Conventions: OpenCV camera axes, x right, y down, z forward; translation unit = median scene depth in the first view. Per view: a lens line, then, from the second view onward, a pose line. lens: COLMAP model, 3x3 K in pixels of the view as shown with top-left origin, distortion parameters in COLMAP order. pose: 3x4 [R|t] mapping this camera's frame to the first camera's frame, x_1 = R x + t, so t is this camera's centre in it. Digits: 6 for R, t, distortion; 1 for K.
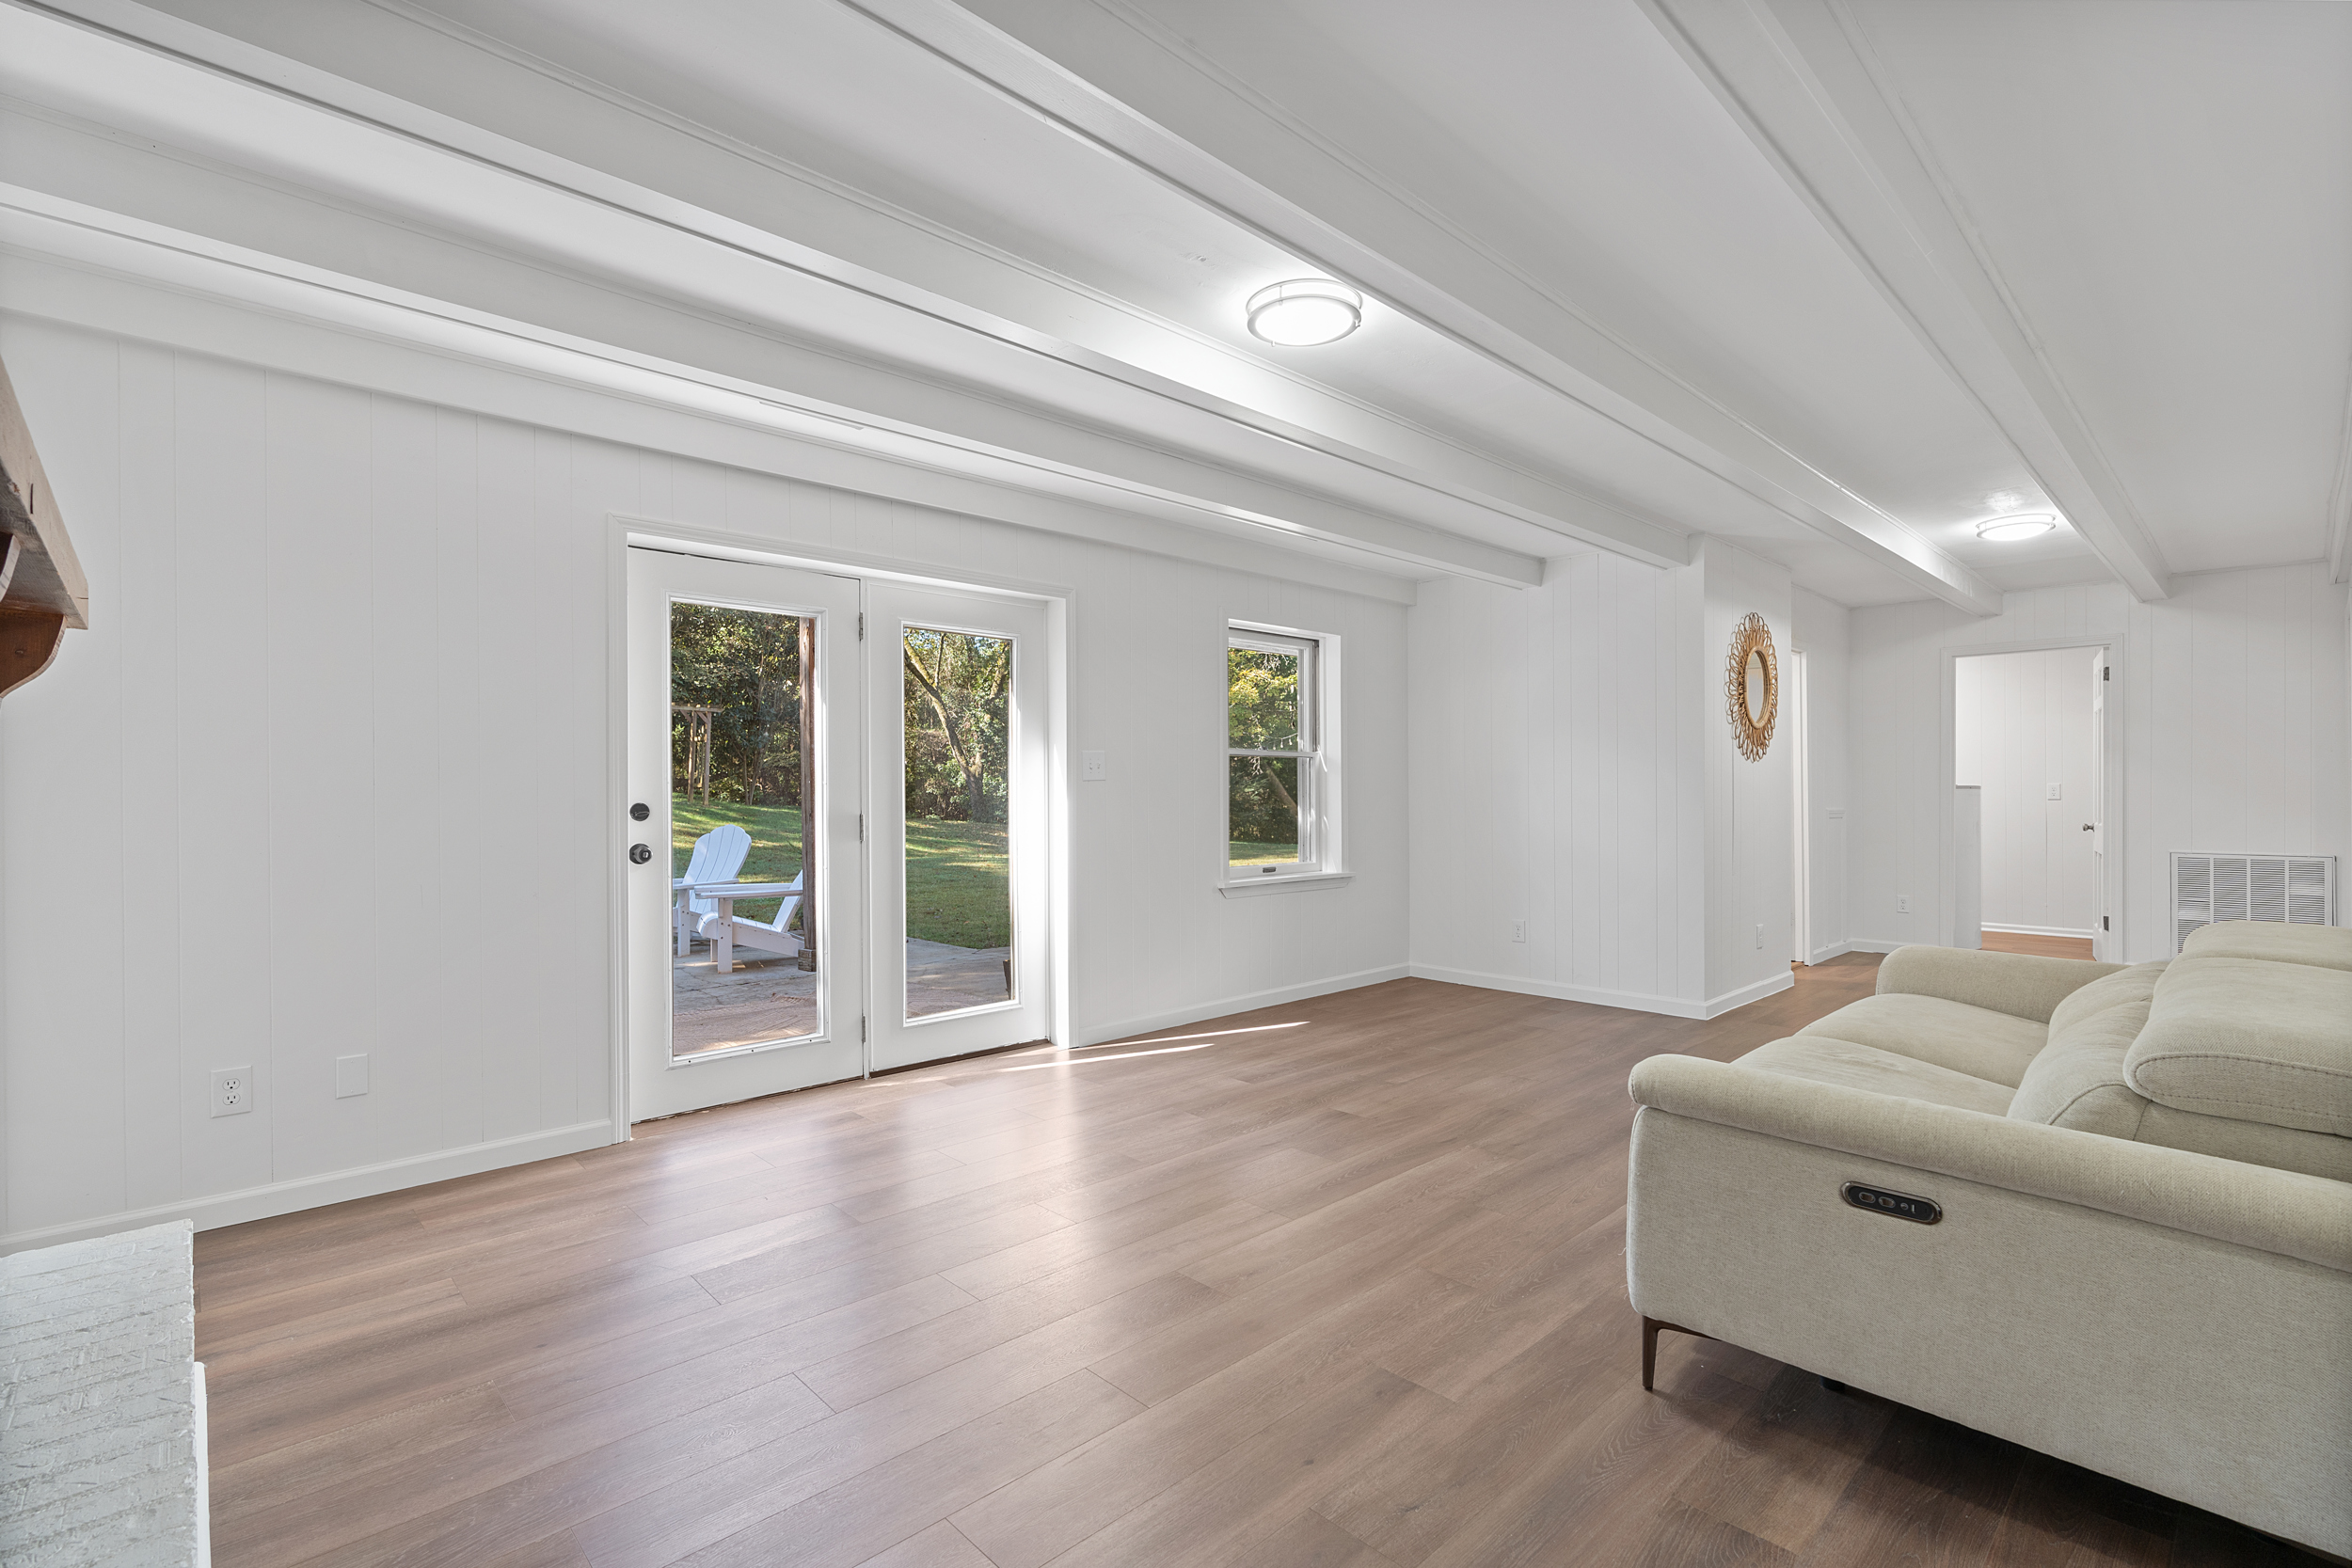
lens RADIAL K [[1065.0, 0, 1184.9], [0, 1065.0, 782.1], [0, 0, 1]] dist [-0.005185, 0.000669]
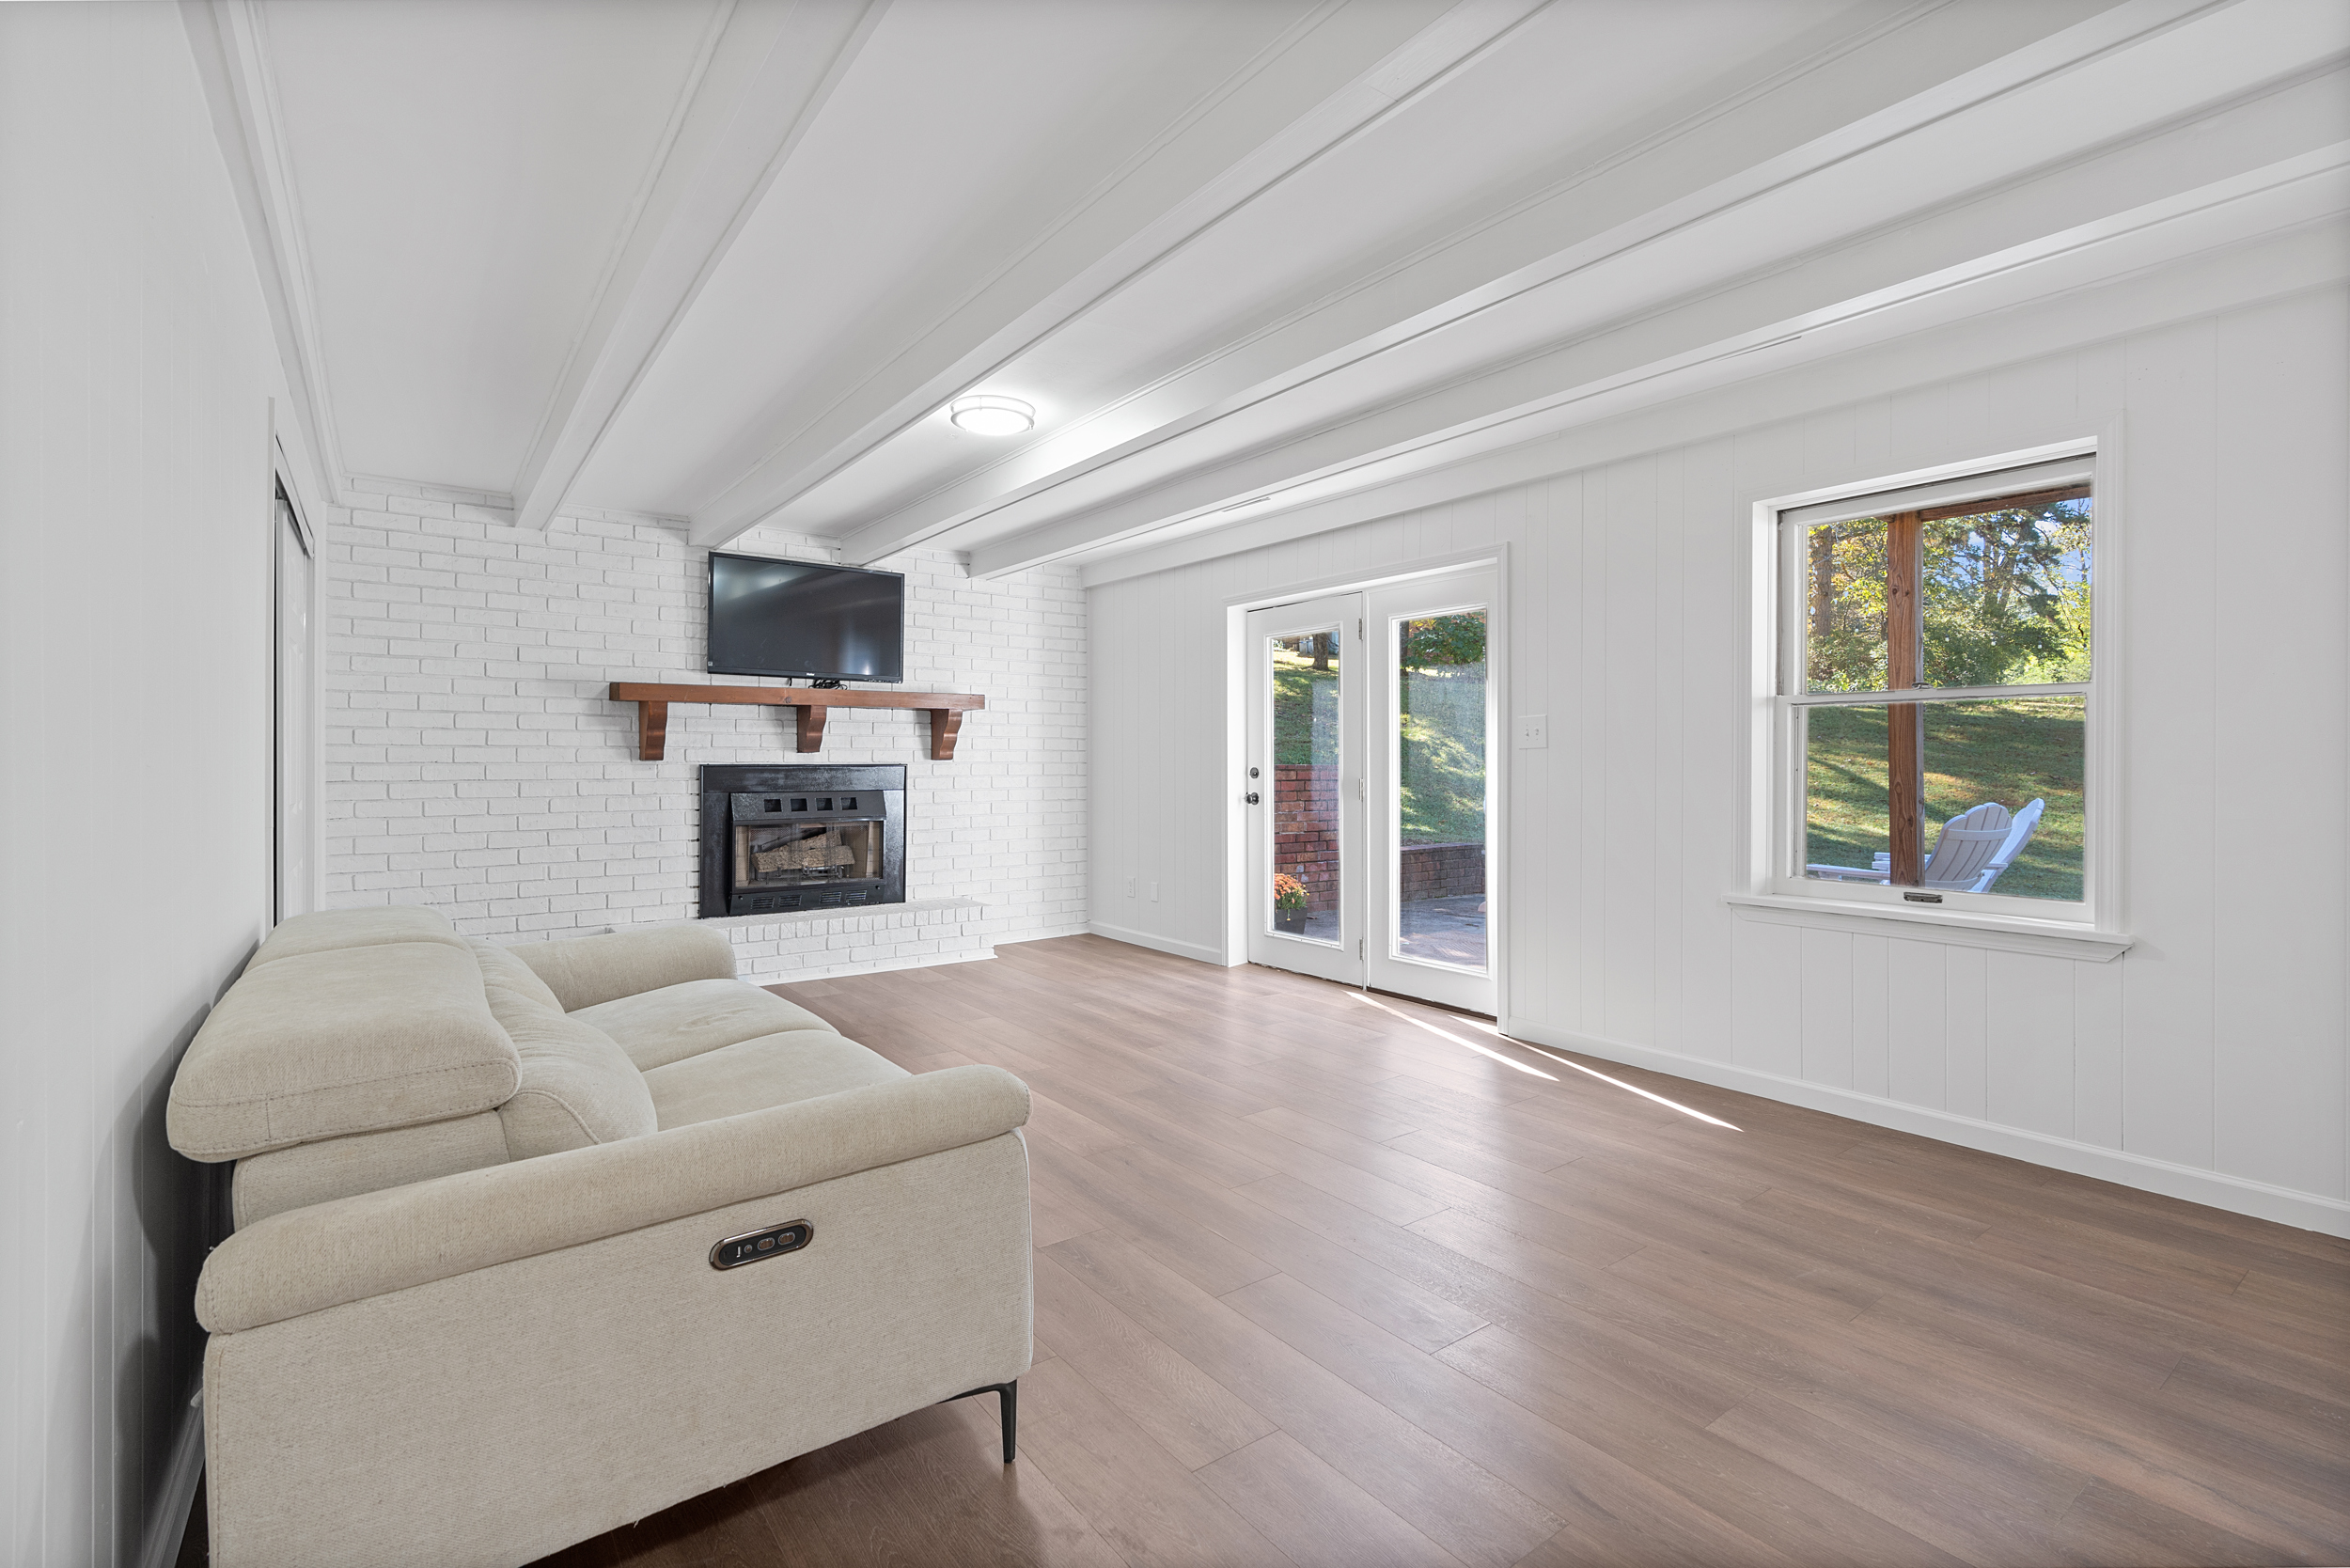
lens RADIAL K [[1064.2, 0, 1183.9], [0, 1064.2, 782.1], [0, 0, 1]] dist [-0.005185, 0.000669]
pose [[-0.118671, 0.021552, -0.992700, 0.973003], [0.004004, 0.999767, 0.021227, 0.005783], [0.992926, -0.001456, -0.118730, 0.940038]]
